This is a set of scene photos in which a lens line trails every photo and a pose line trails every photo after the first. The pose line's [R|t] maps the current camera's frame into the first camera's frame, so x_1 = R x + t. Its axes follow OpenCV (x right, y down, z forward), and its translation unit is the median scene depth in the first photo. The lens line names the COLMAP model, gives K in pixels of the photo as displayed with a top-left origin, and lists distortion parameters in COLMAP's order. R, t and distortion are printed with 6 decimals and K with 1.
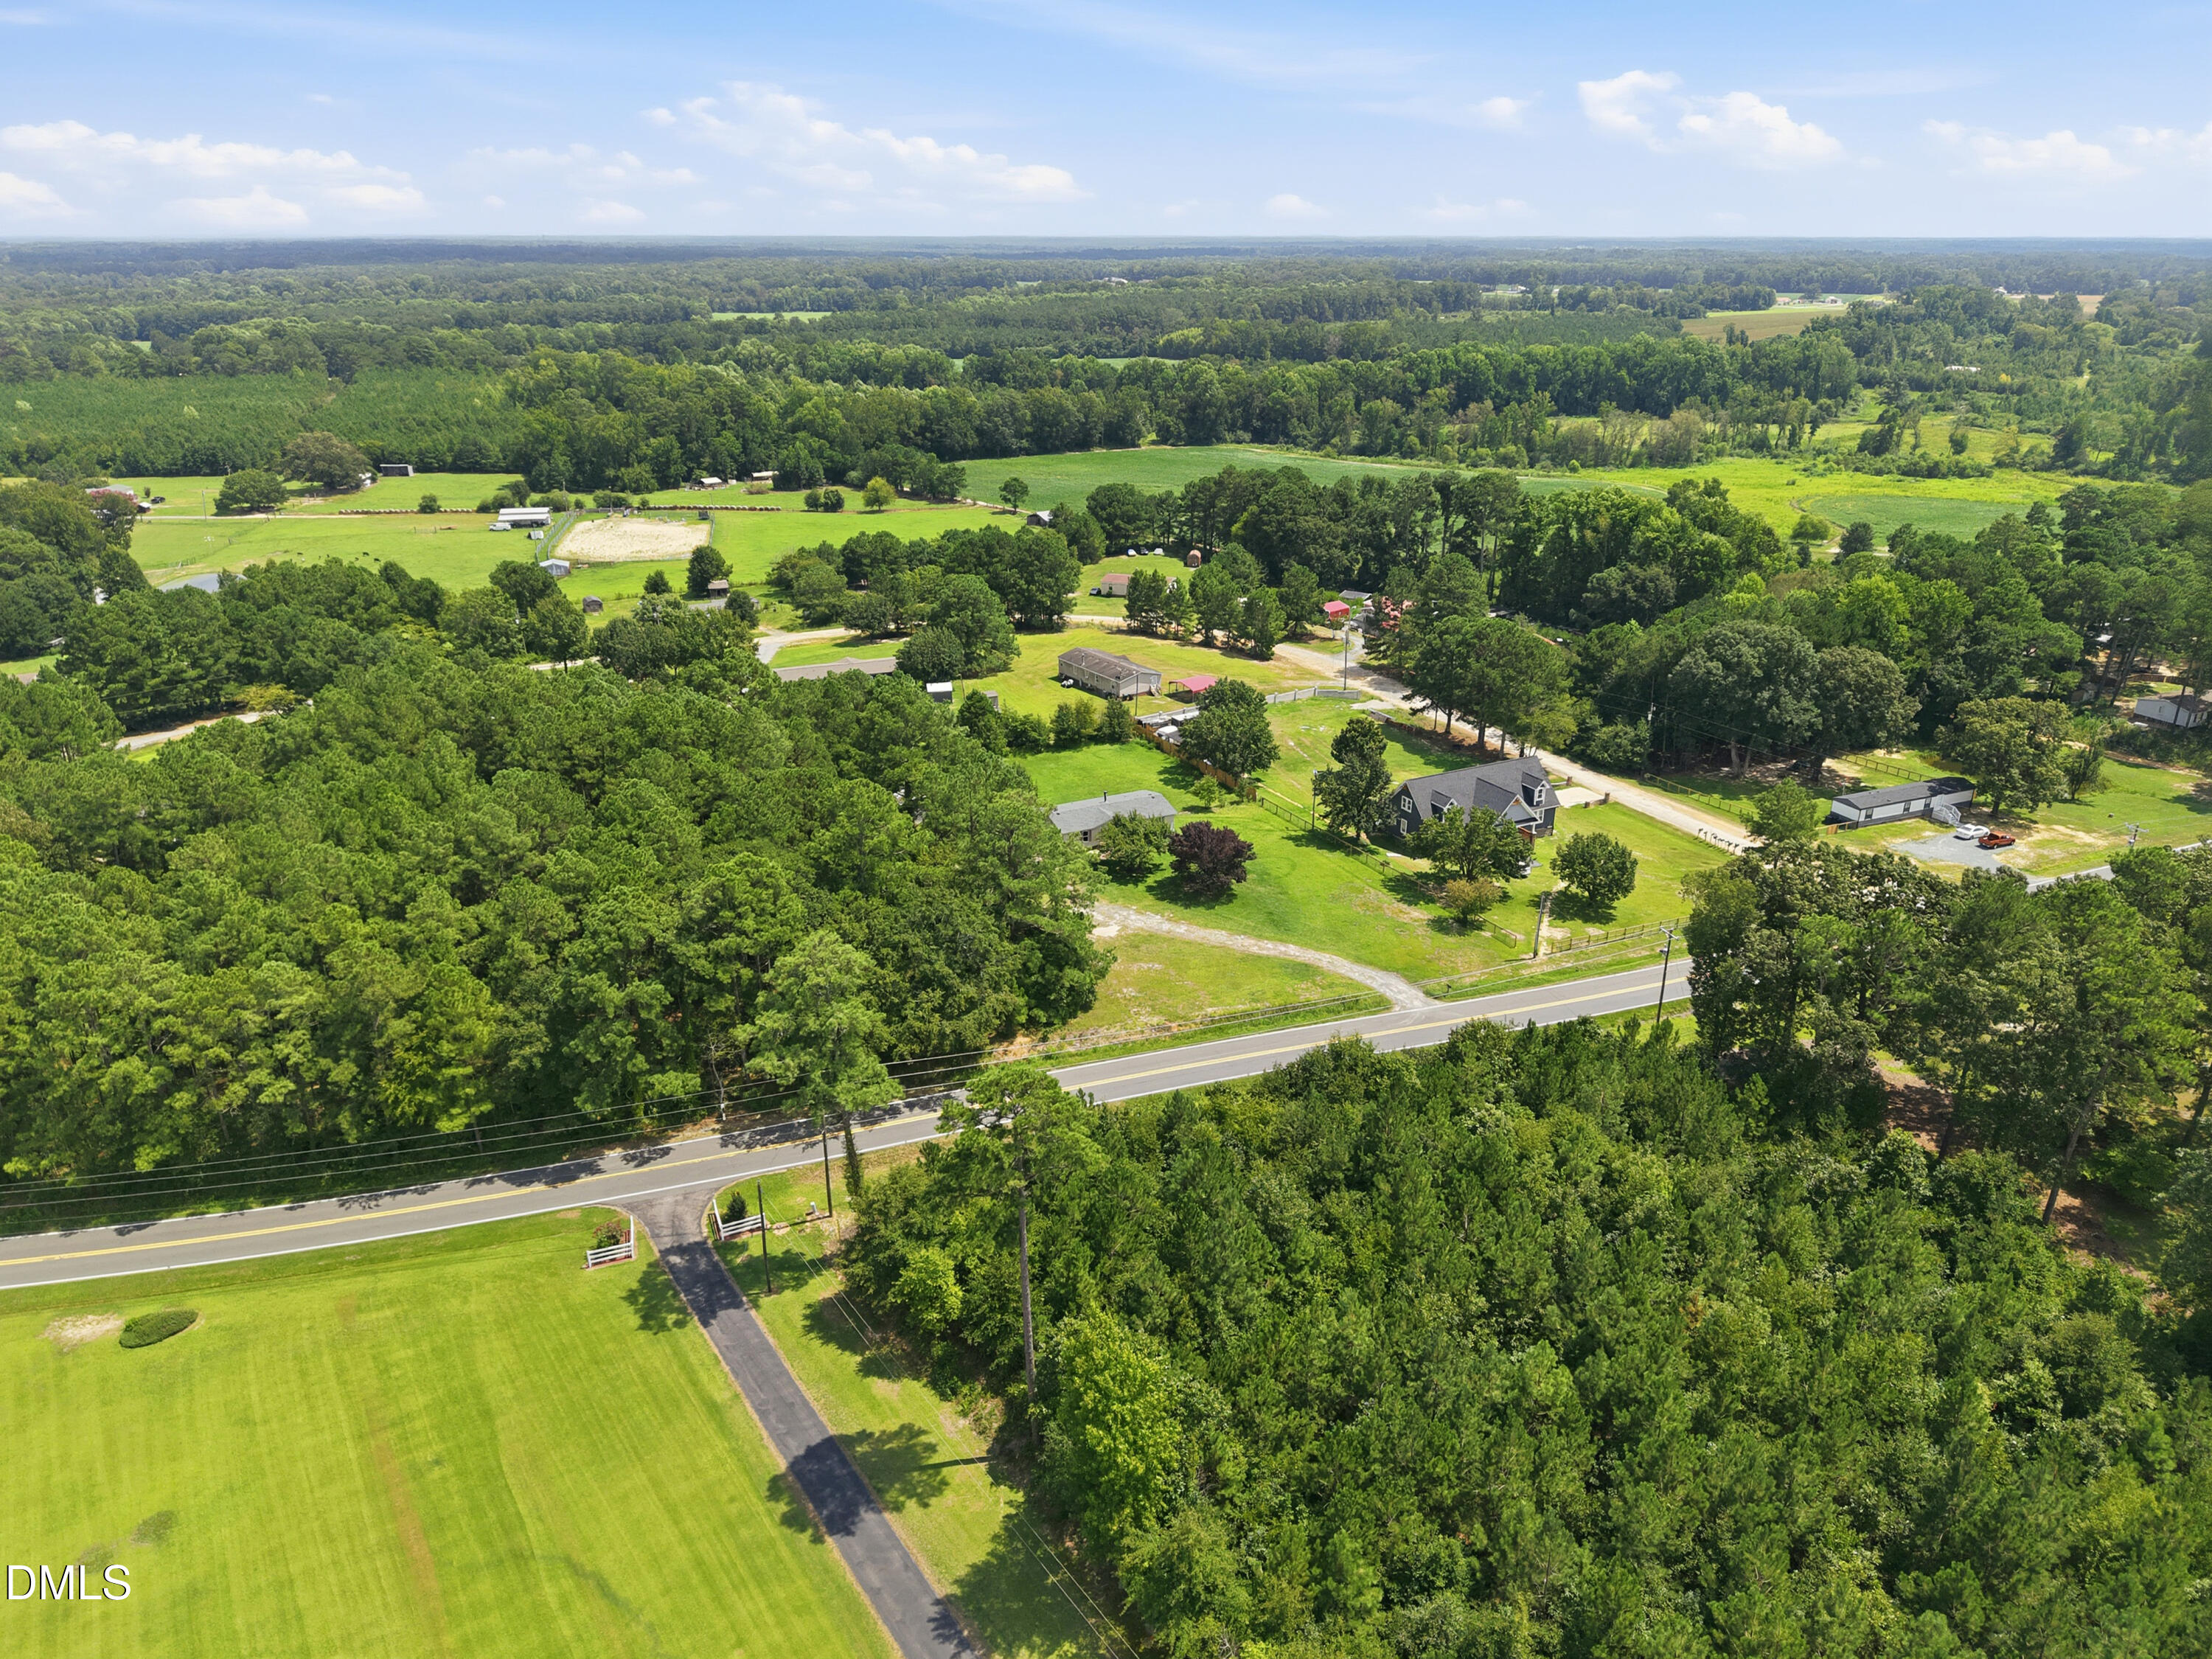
lens RADIAL K [[1482.5, 0, 1106.0], [0, 1482.5, 829.5], [0, 0, 1]] dist [0.037822, -0.042333]
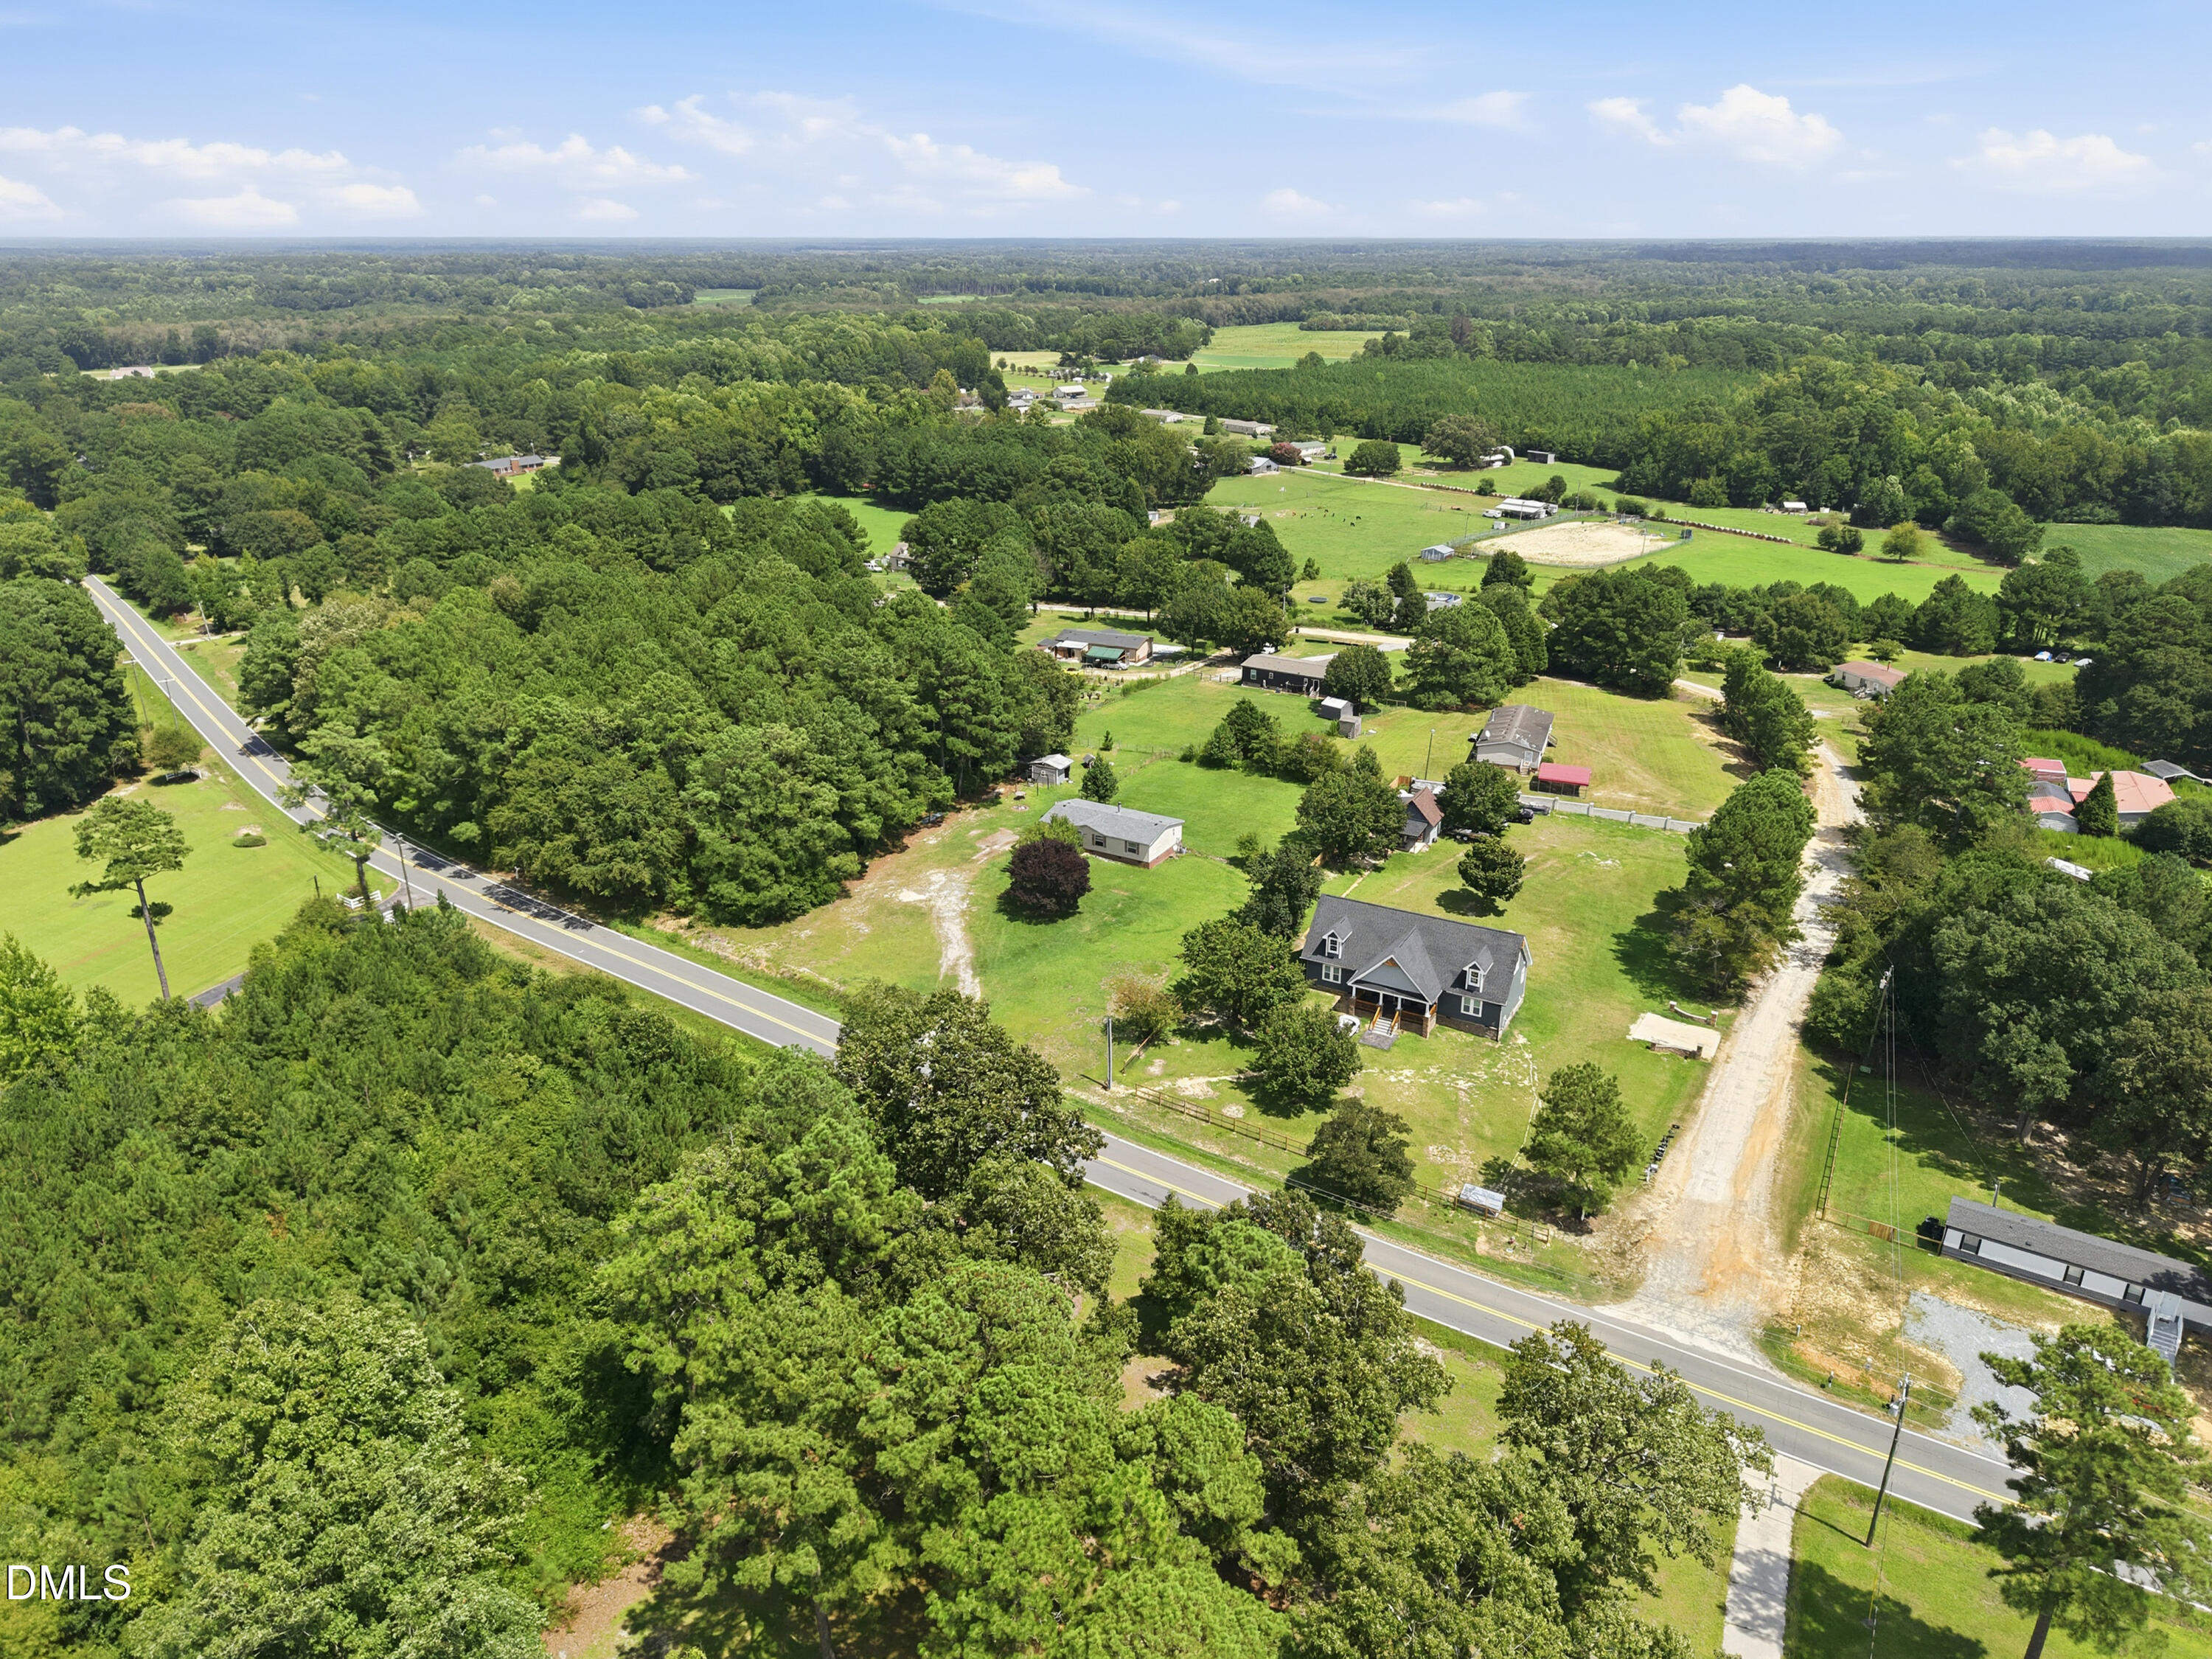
lens RADIAL K [[1511.2, 0, 1106.7], [0, 1511.2, 742.2], [0, 0, 1]] dist [0.039592, -0.049208]
pose [[0.563100, 0.261223, -0.784016, 0.308189], [-0.306037, 0.947189, 0.095786, -0.062750], [0.767632, 0.186001, 0.613306, 0.141952]]
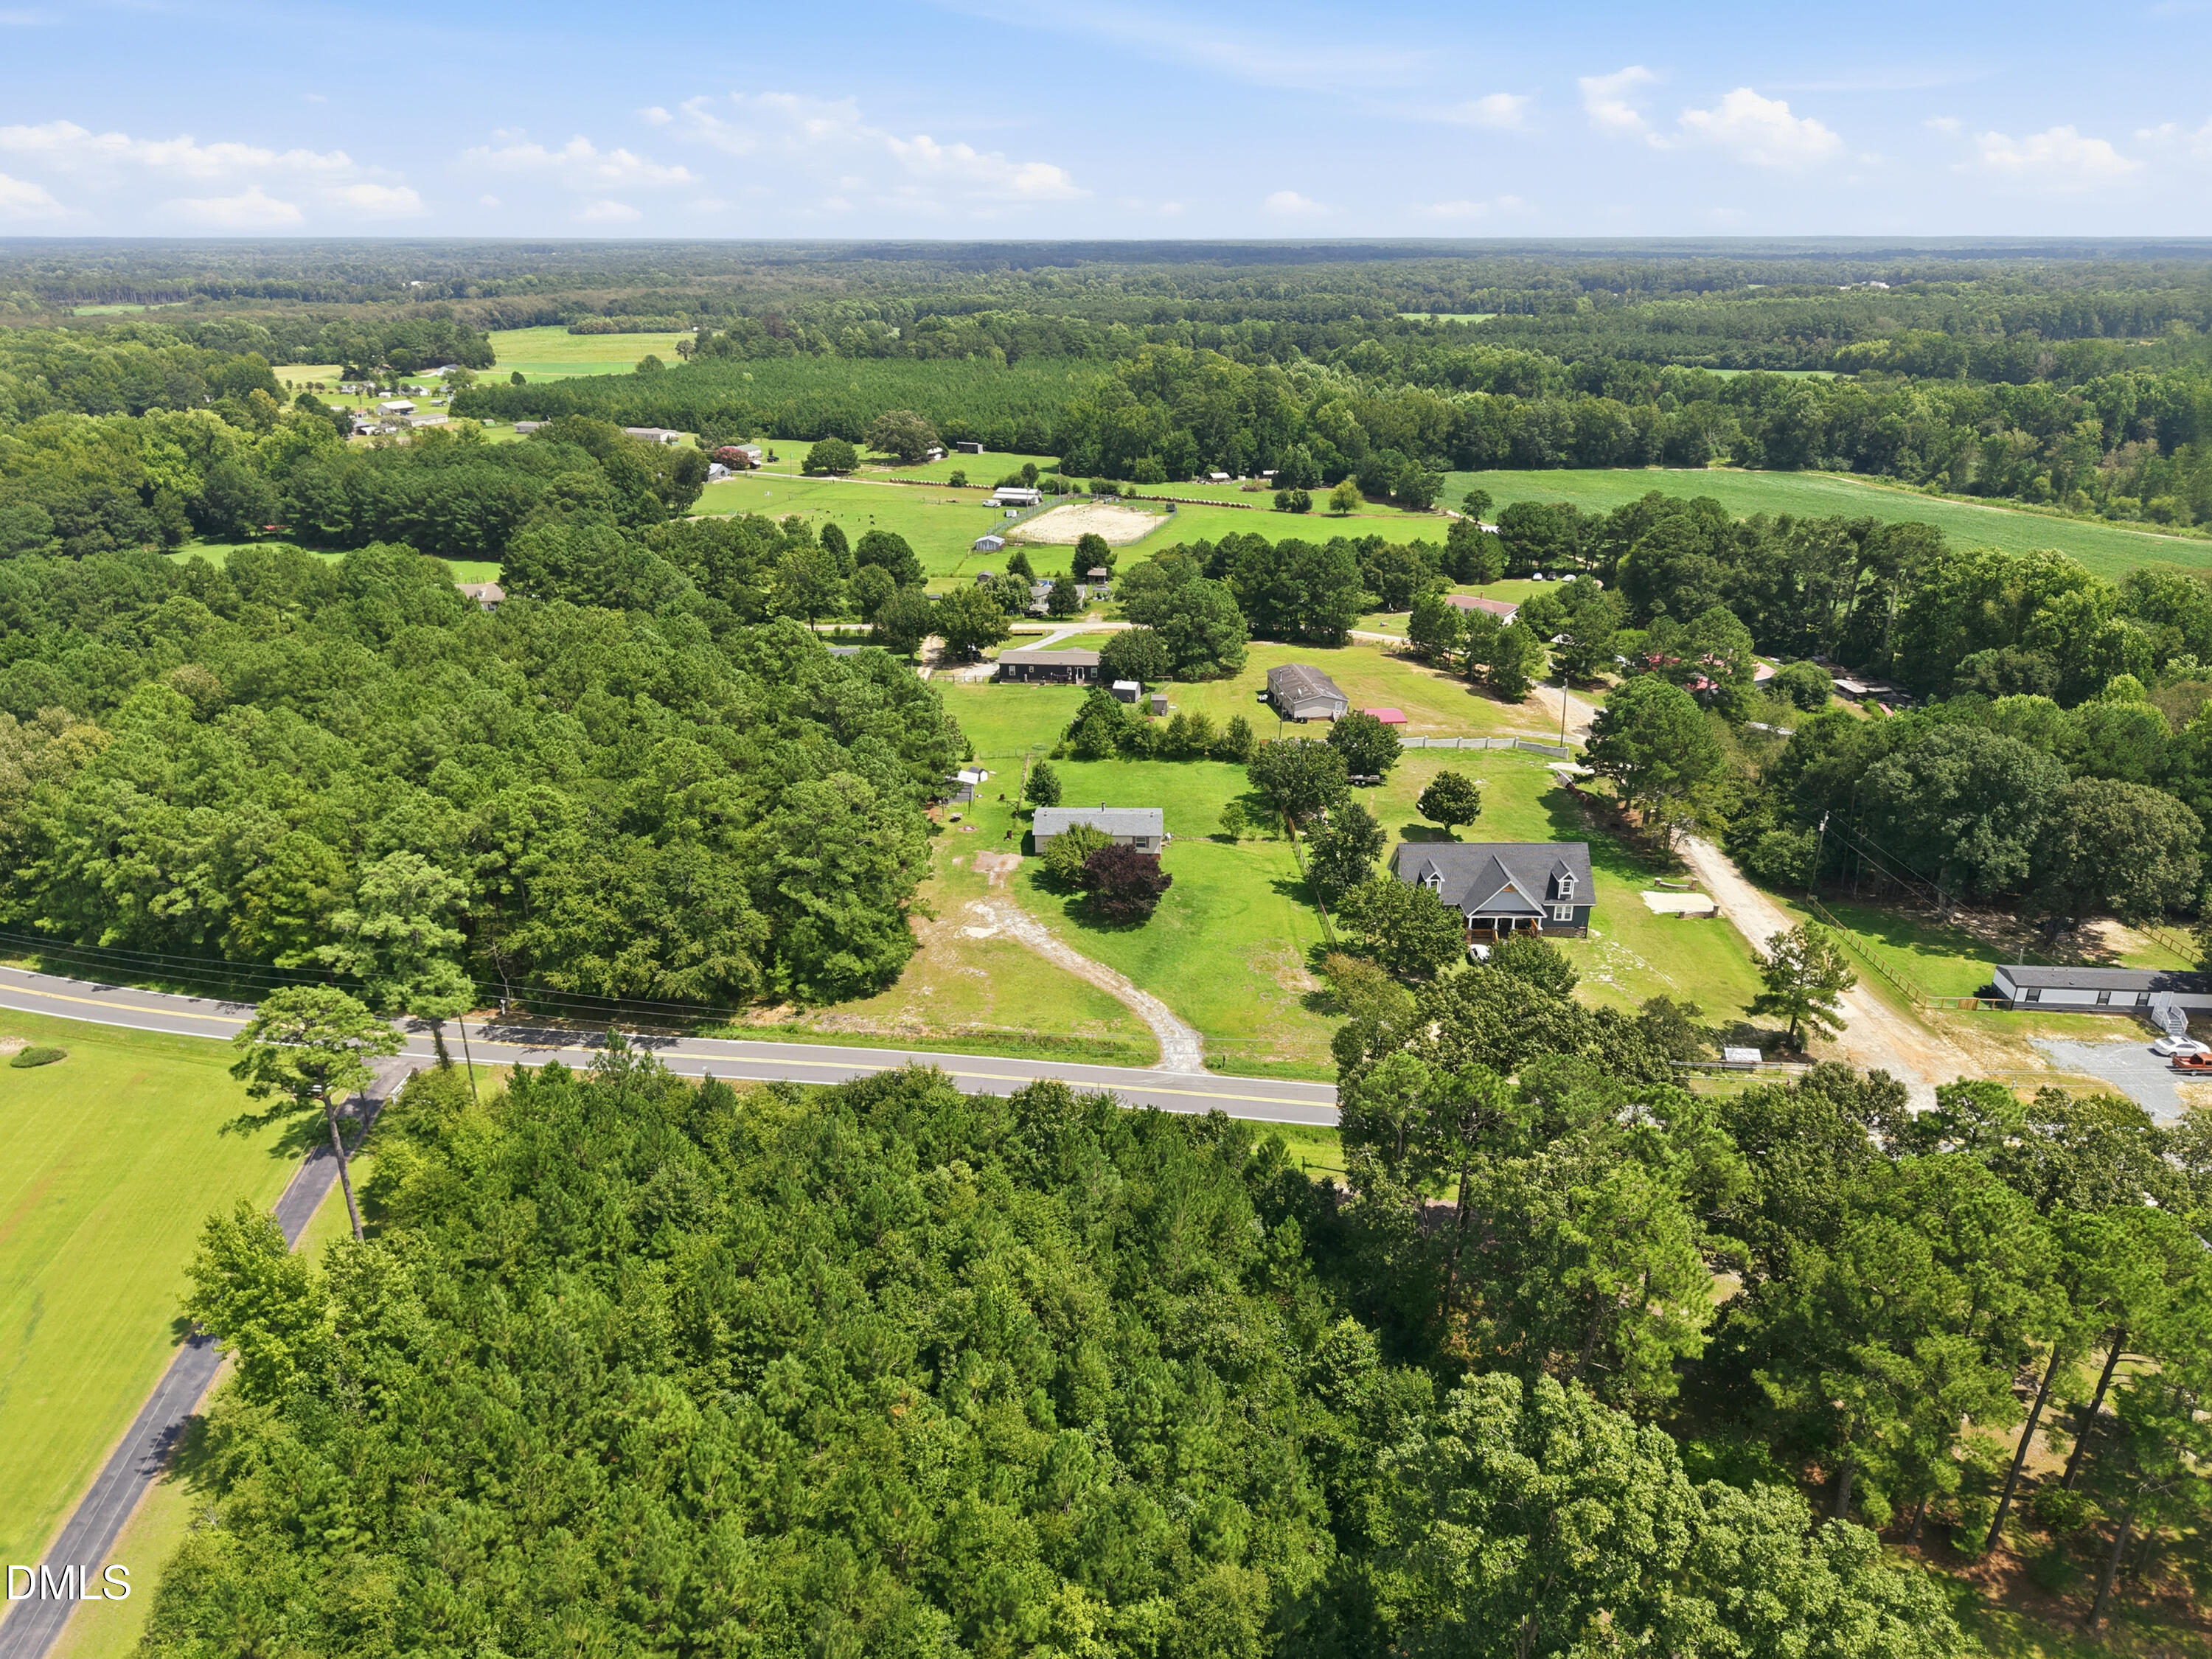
lens RADIAL K [[1503.1, 0, 1103.7], [0, 1503.1, 779.9], [0, 0, 1]] dist [0.043669, -0.048776]
pose [[0.889056, 0.154118, -0.431077, 0.169688], [-0.168678, 0.985661, 0.004510, -0.017672], [0.425591, 0.068703, 0.902304, 0.036015]]
